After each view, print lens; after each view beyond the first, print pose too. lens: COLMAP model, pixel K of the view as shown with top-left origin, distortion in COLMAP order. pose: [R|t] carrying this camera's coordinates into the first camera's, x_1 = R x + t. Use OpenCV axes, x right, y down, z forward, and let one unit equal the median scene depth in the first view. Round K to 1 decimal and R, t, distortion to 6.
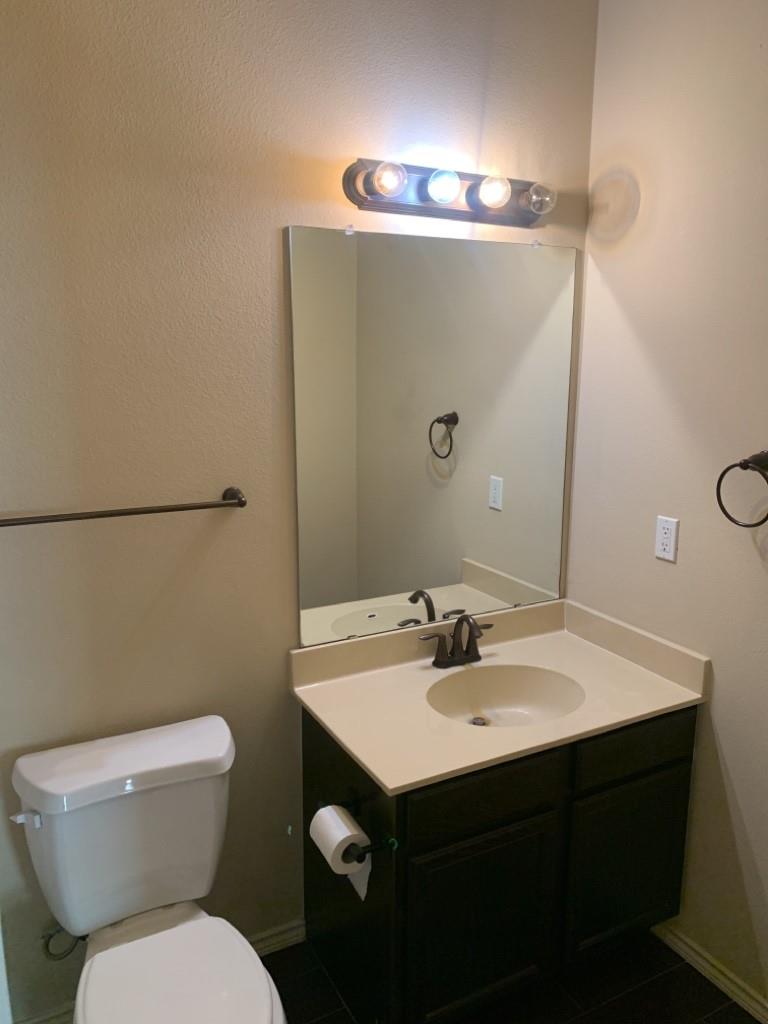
lens RADIAL K [[769.9, 0, 384.0], [0, 769.9, 512.0], [0, 0, 1]] dist [-0.001923, -0.065838]
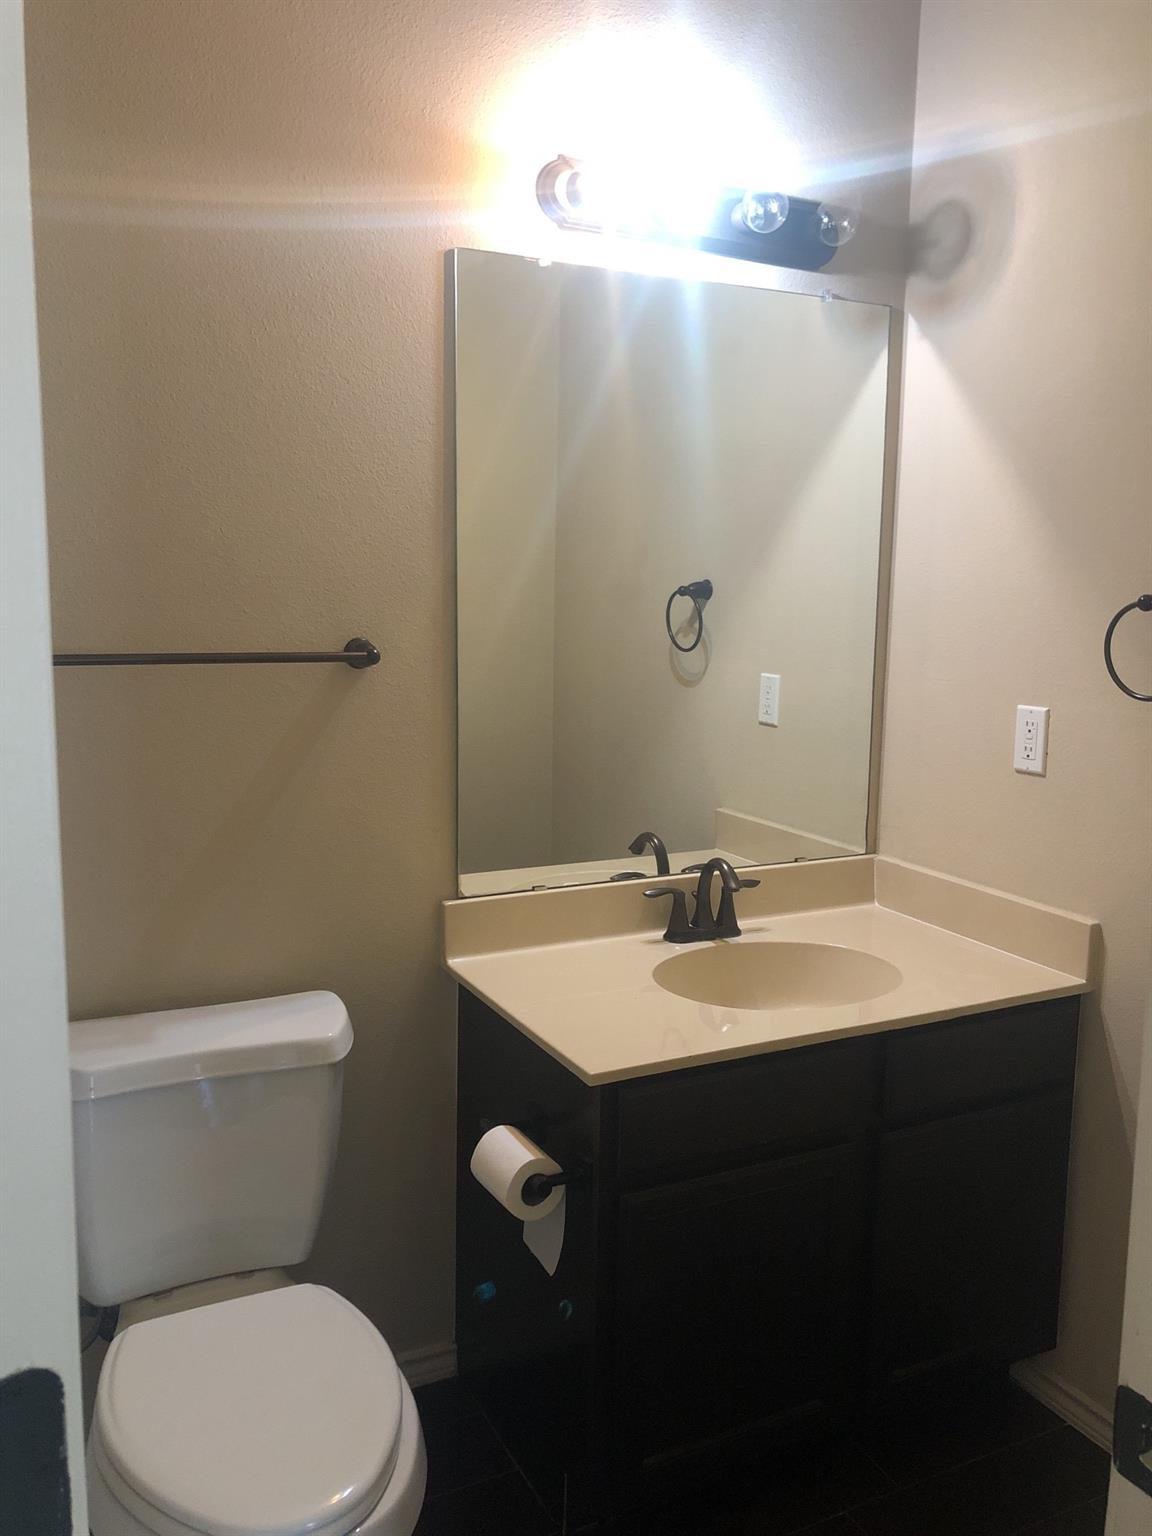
lens RADIAL K [[1253.5, 0, 566.6], [0, 1253.5, 768.3], [0, 0, 1]] dist [-0.029790, -0.004636]
pose [[0.999509, 0.014149, -0.027951, 0.009541], [-0.015638, 0.998429, -0.053810, 0.119113], [0.027146, 0.054221, 0.998160, -0.048582]]
